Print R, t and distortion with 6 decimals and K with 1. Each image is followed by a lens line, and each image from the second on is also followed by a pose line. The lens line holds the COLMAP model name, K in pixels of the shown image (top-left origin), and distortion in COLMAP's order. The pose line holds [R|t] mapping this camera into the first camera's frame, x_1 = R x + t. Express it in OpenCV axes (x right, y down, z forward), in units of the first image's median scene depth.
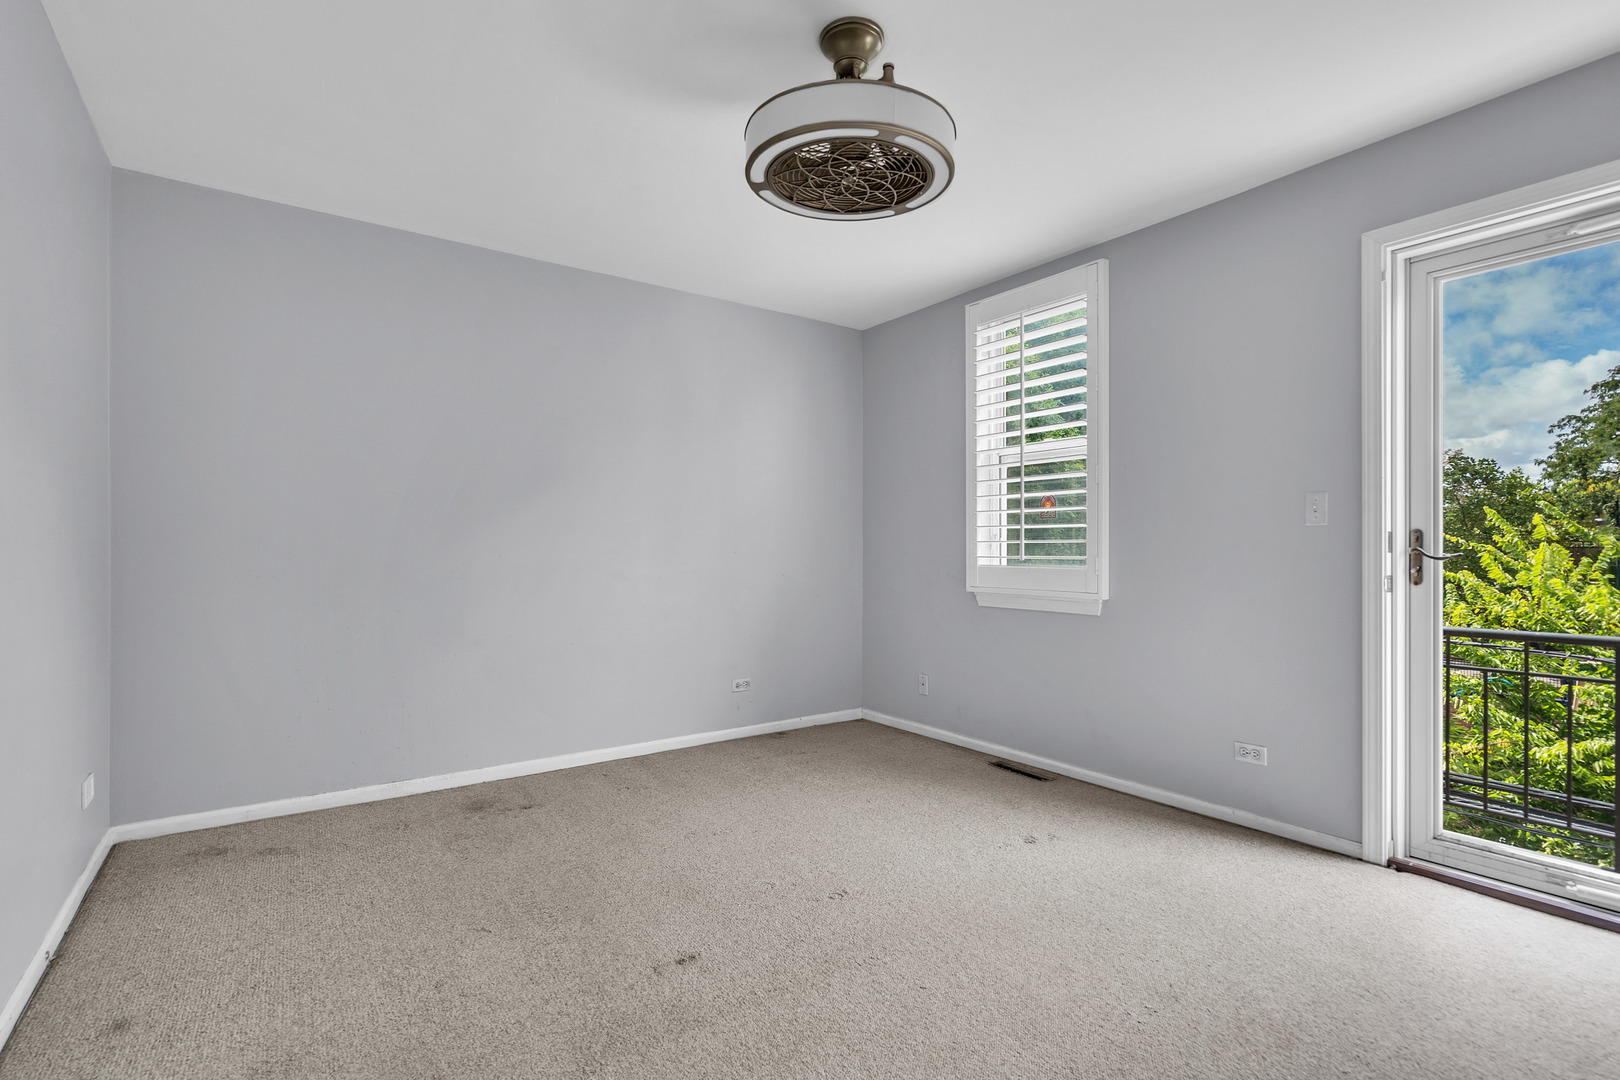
lens RADIAL K [[745.7, 0, 816.8], [0, 745.7, 545.6], [0, 0, 1]] dist [0.000992, 0.000370]
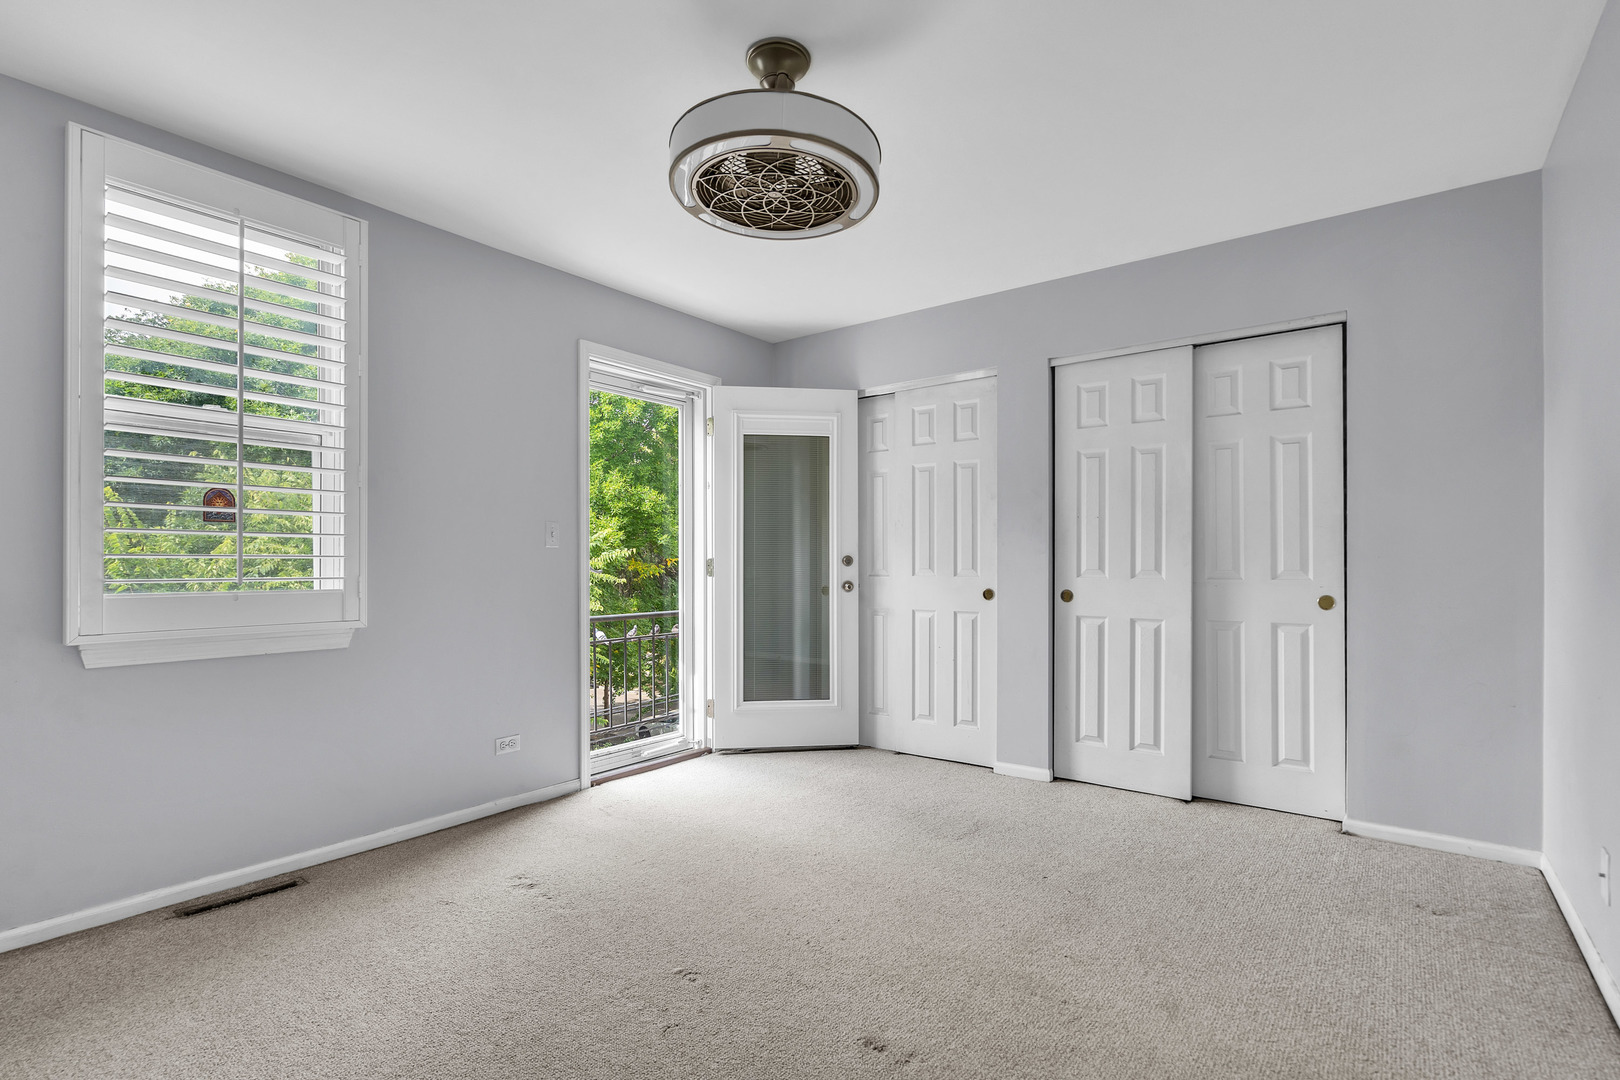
lens RADIAL K [[745.7, 0, 816.9], [0, 745.7, 550.4], [0, 0, 1]] dist [0.000992, 0.000370]
pose [[-0.273978, 0.021674, 0.961492, -0.532627], [0.003145, 0.999761, -0.021640, 0.006269], [-0.961731, -0.002905, -0.273980, 0.701896]]
